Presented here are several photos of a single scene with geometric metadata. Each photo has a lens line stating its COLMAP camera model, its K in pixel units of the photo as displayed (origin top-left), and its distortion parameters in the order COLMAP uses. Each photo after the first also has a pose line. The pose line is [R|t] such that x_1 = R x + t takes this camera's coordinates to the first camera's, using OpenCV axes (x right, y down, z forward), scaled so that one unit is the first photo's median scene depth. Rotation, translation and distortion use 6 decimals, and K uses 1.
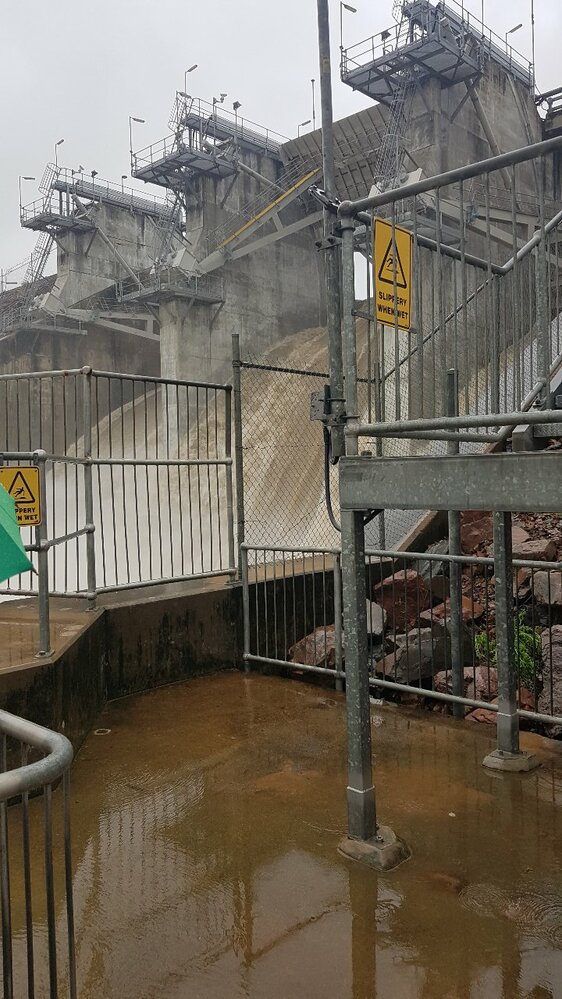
lens RADIAL K [[781.8, 0, 299.4], [0, 781.8, 471.4], [0, 0, 1]] dist [0.079123, -0.111384]
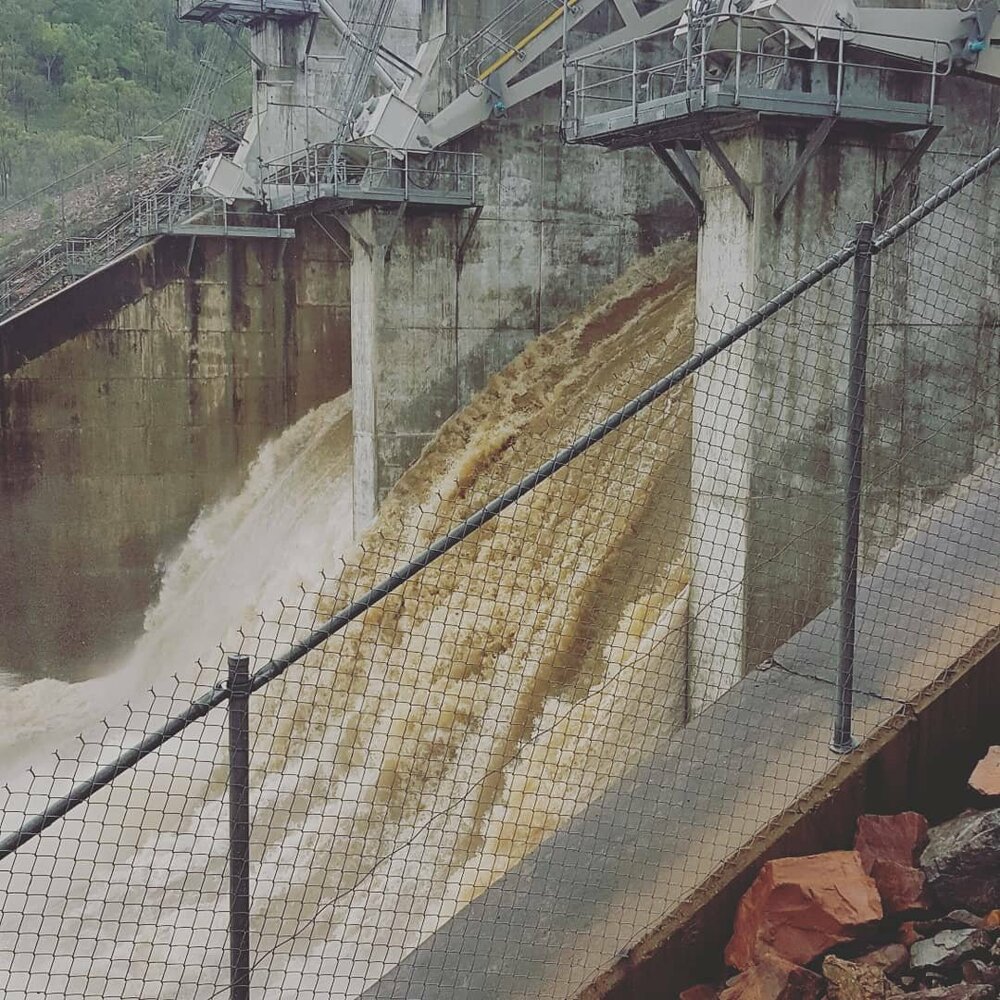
lens RADIAL K [[1393.1, 0, 496.0], [0, 1393.1, 510.1], [0, 0, 1]] dist [0.053711, 0.000000]
pose [[0.944514, 0.066051, -0.321761, 0.225771], [-0.024561, 0.991033, 0.131342, -0.184295], [0.327550, -0.116151, 0.937667, 0.285378]]
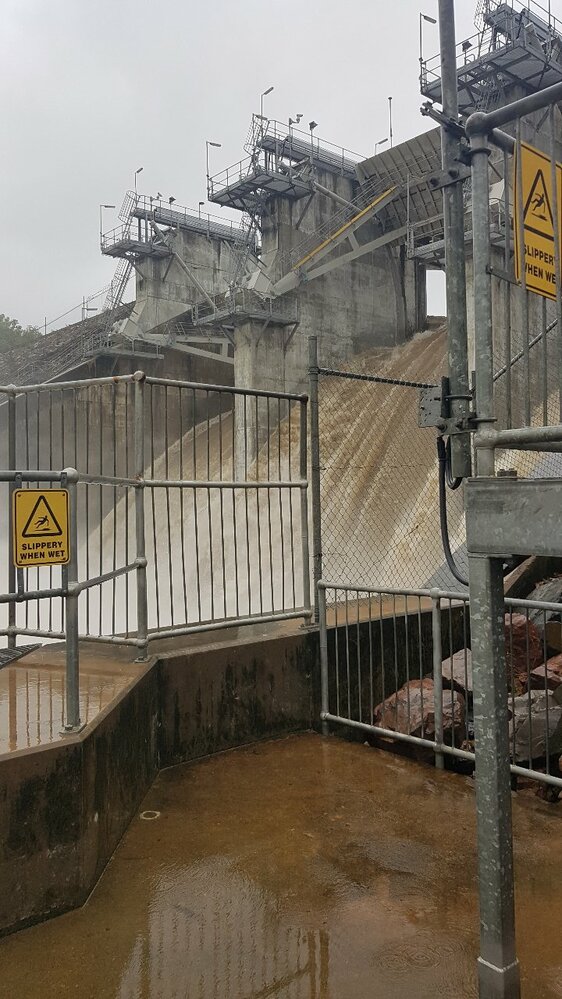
lens RADIAL K [[781.8, 0, 289.8], [0, 781.8, 477.4], [0, 0, 1]] dist [0.079123, -0.111384]
pose [[0.994442, 0.003230, -0.105238, -0.003029], [-0.005564, 0.999745, -0.021891, -0.000278], [0.105140, 0.022355, 0.994206, 0.027922]]
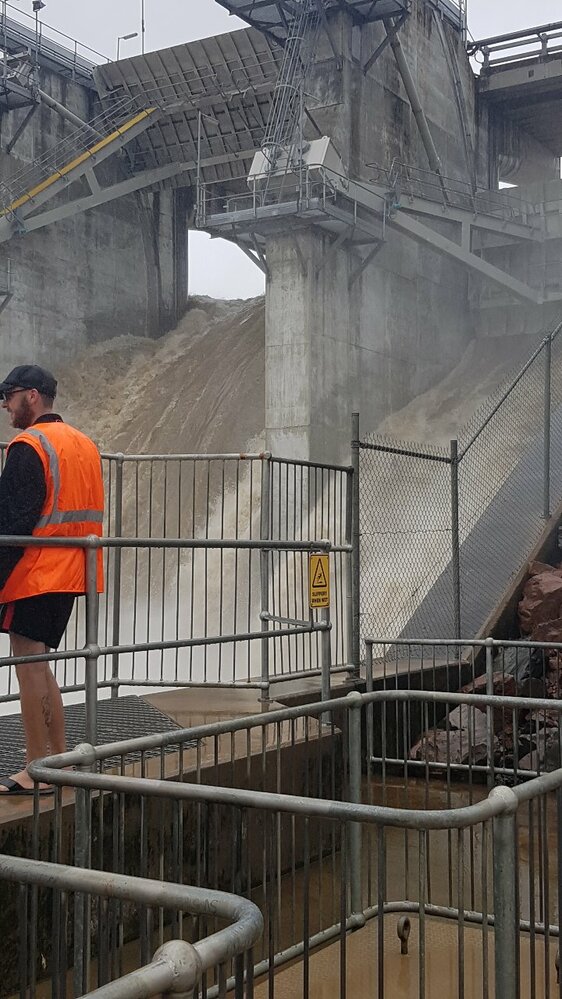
lens RADIAL K [[1242.1, 0, 290.5], [0, 1242.1, 495.0], [0, 0, 1]] dist [0.087059, 0.000000]
pose [[0.979604, 0.031536, 0.198449, -0.086273], [-0.021859, 0.998471, -0.050769, 0.000026], [-0.199747, 0.045396, 0.978795, -0.083017]]
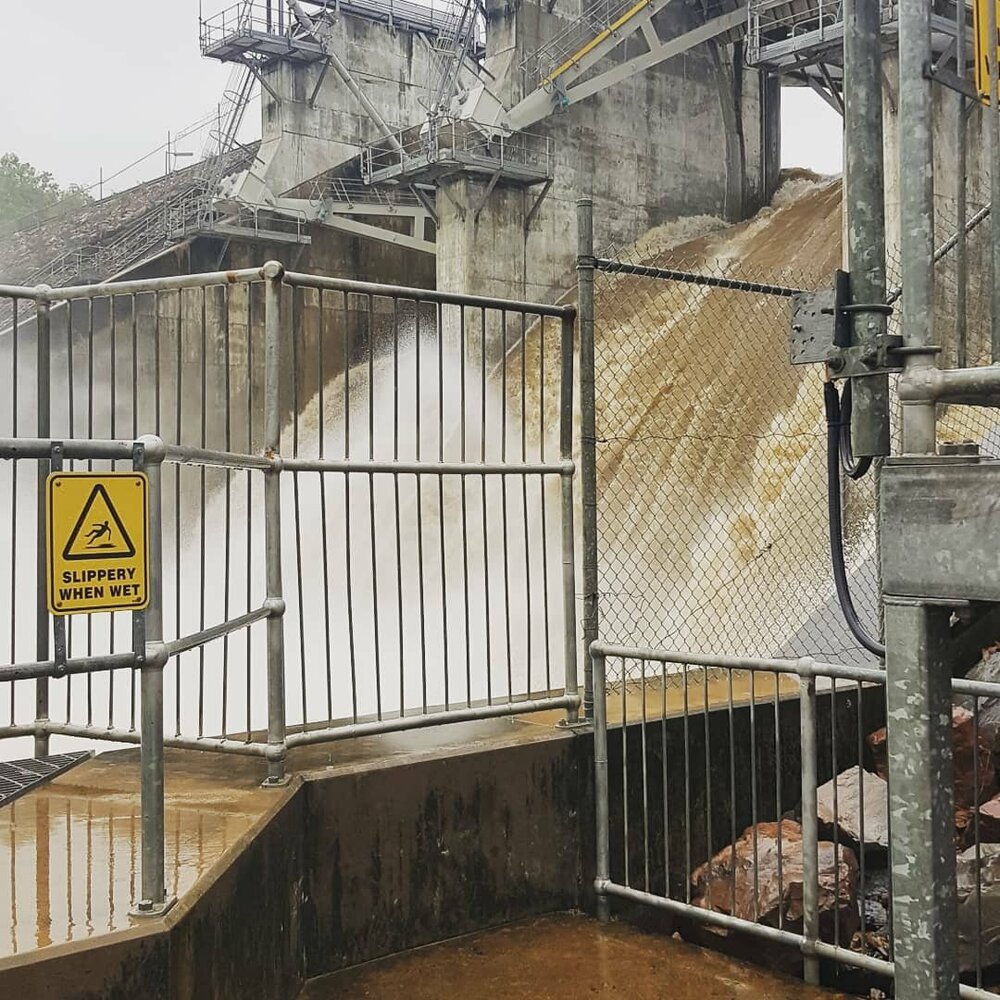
lens RADIAL K [[1393.1, 0, 516.4], [0, 1393.1, 466.8], [0, 0, 1]] dist [0.053711, 0.000000]
pose [[0.993116, 0.011099, -0.116610, -0.004349], [-0.012848, 0.999816, -0.014258, -0.000210], [0.116430, 0.015658, 0.993075, 0.030060]]
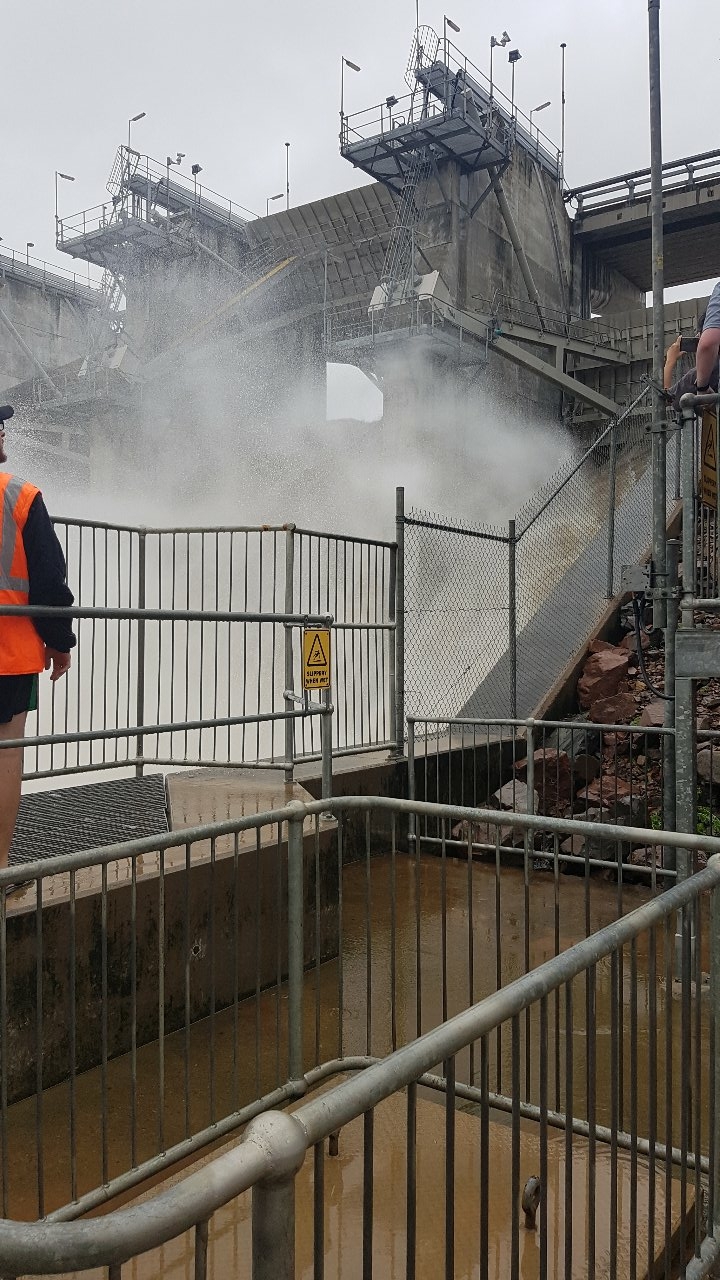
lens RADIAL K [[1001.6, 0, 358.9], [0, 1001.6, 635.9], [0, 0, 1]] dist [0.079123, -0.111384]
pose [[0.990630, 0.023871, 0.134473, -0.054552], [-0.023872, 0.999714, -0.001609, 0.000375], [-0.134473, -0.001616, 0.990916, -0.030513]]
